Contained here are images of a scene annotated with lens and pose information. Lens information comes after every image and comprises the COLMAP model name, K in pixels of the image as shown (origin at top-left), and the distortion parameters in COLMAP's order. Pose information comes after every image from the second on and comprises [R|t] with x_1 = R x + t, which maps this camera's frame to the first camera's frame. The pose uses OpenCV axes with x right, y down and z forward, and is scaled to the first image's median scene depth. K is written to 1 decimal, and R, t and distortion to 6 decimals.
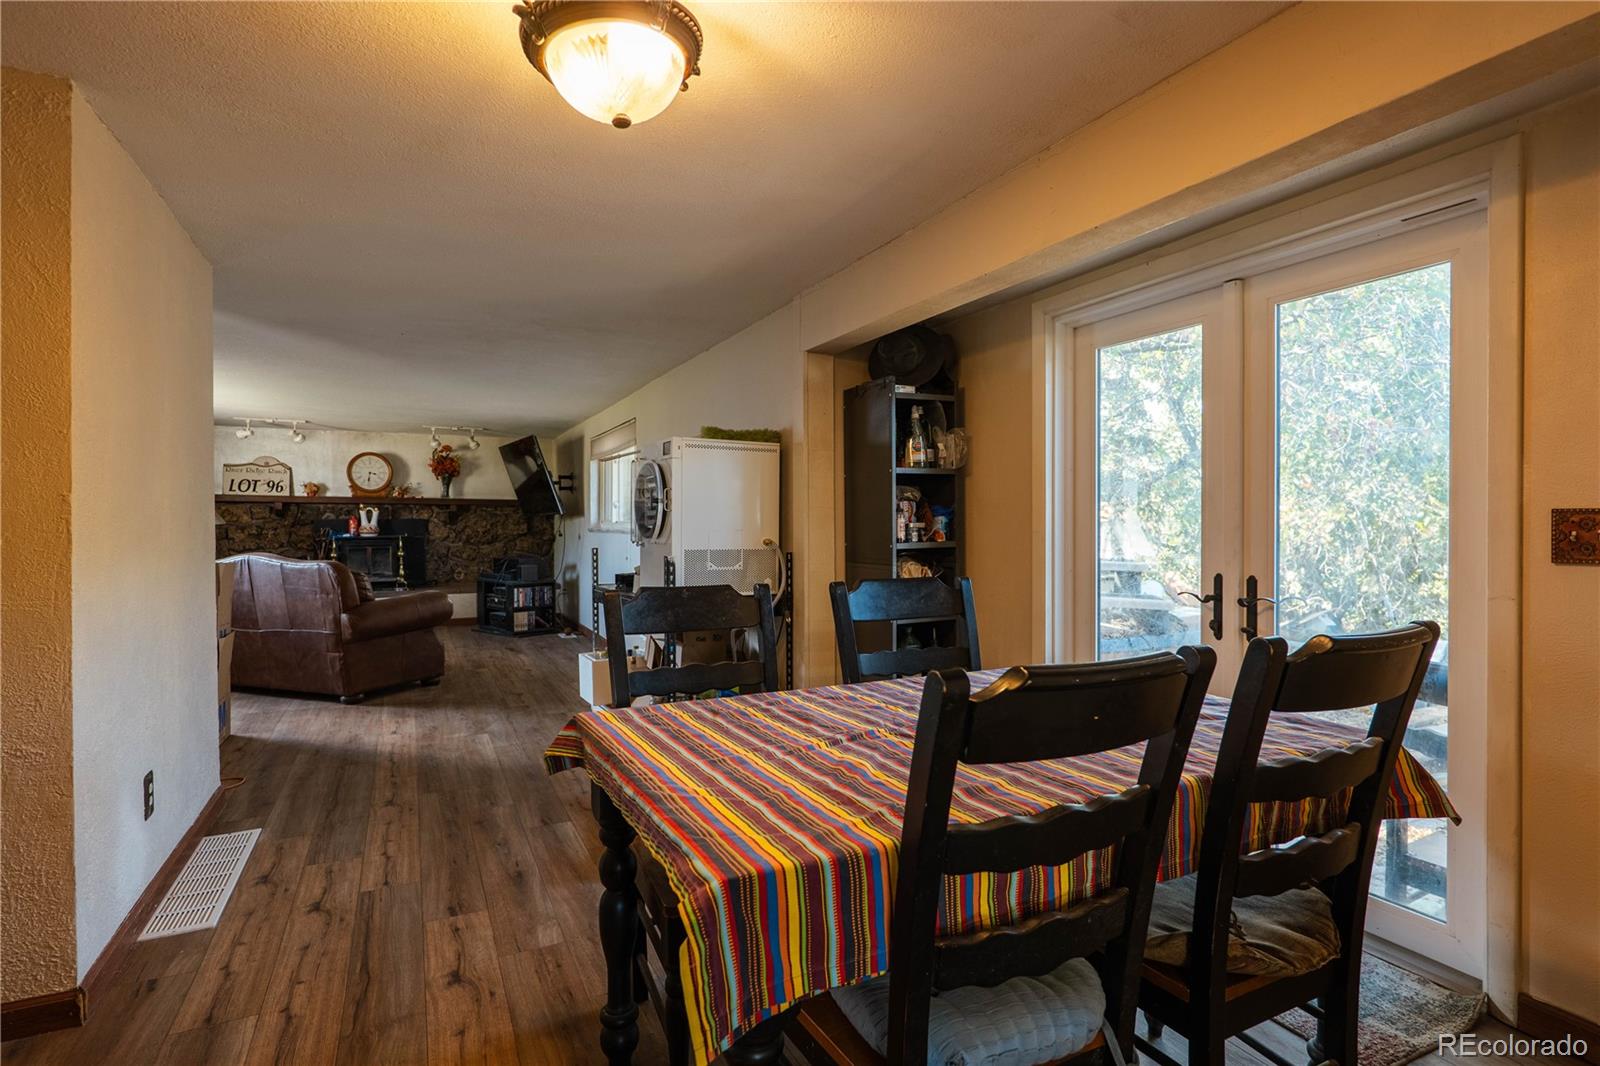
lens RADIAL K [[830.8, 0, 800.0], [0, 830.8, 533.0], [0, 0, 1]] dist [-0.000614, 0.000167]
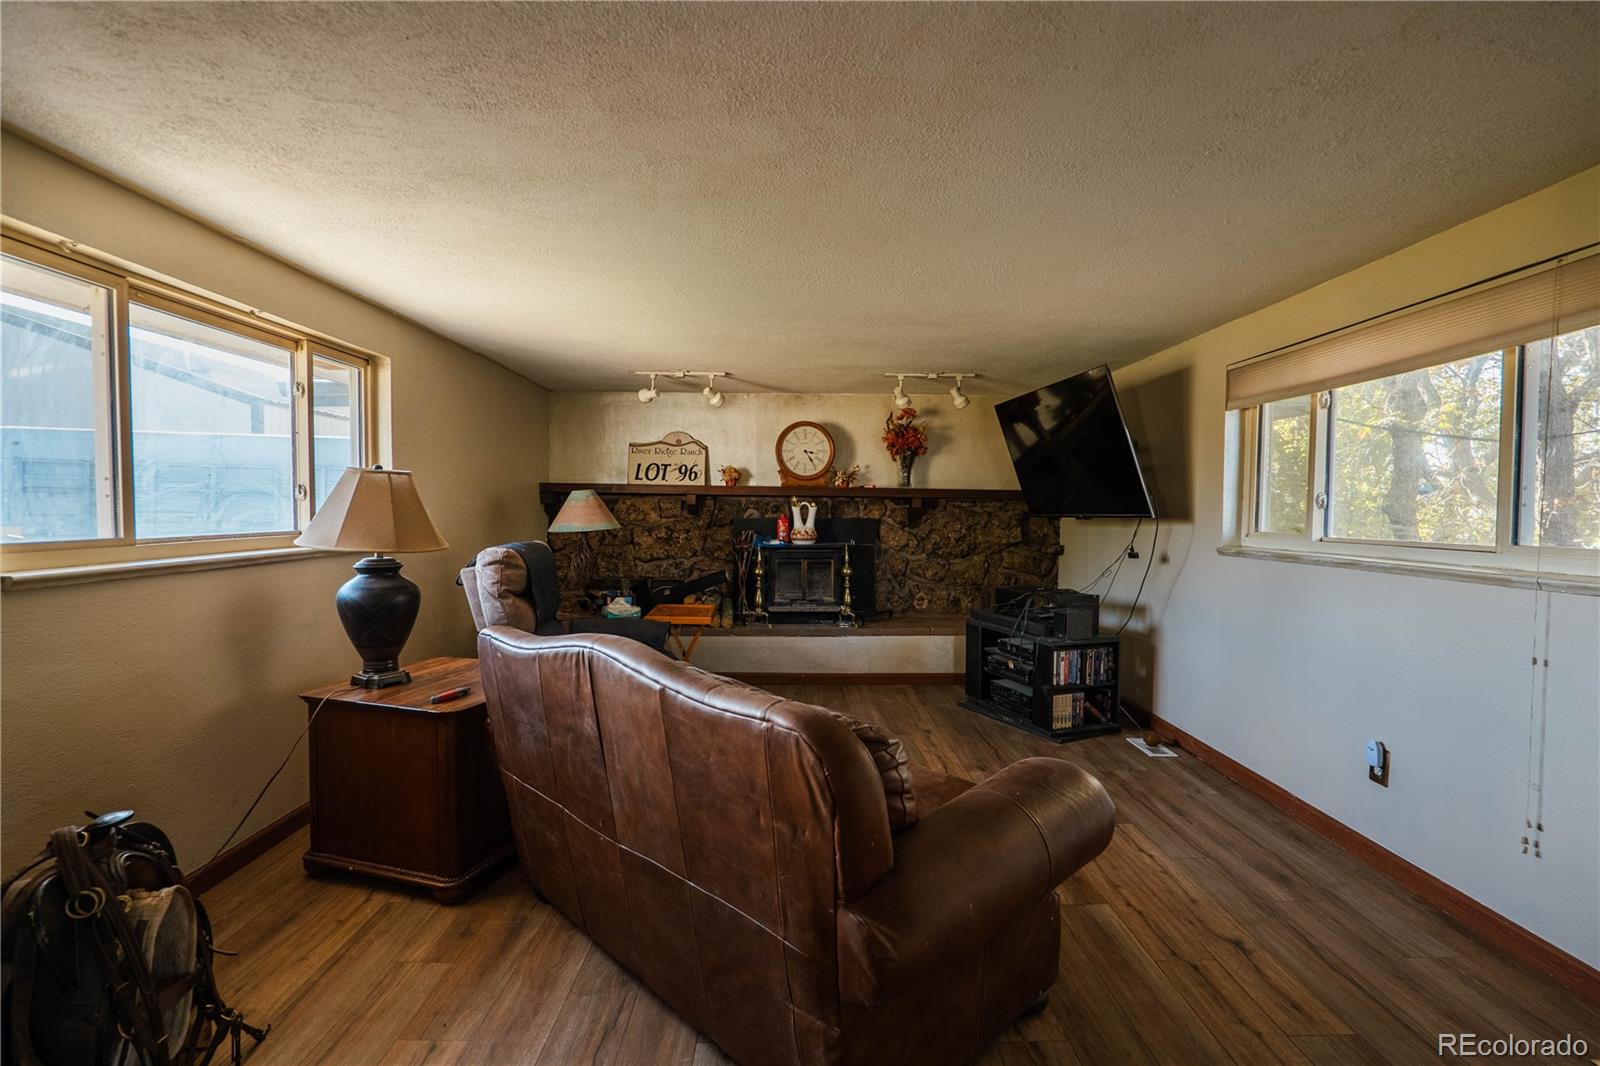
lens RADIAL K [[738.4, 0, 810.4], [0, 738.4, 531.0], [0, 0, 1]] dist [-0.027548, 0.007435]
pose [[0.913999, 0.019218, -0.405260, -0.267017], [-0.012919, 0.999750, 0.018272, -0.017883], [0.405510, -0.011465, 0.914019, 0.445453]]
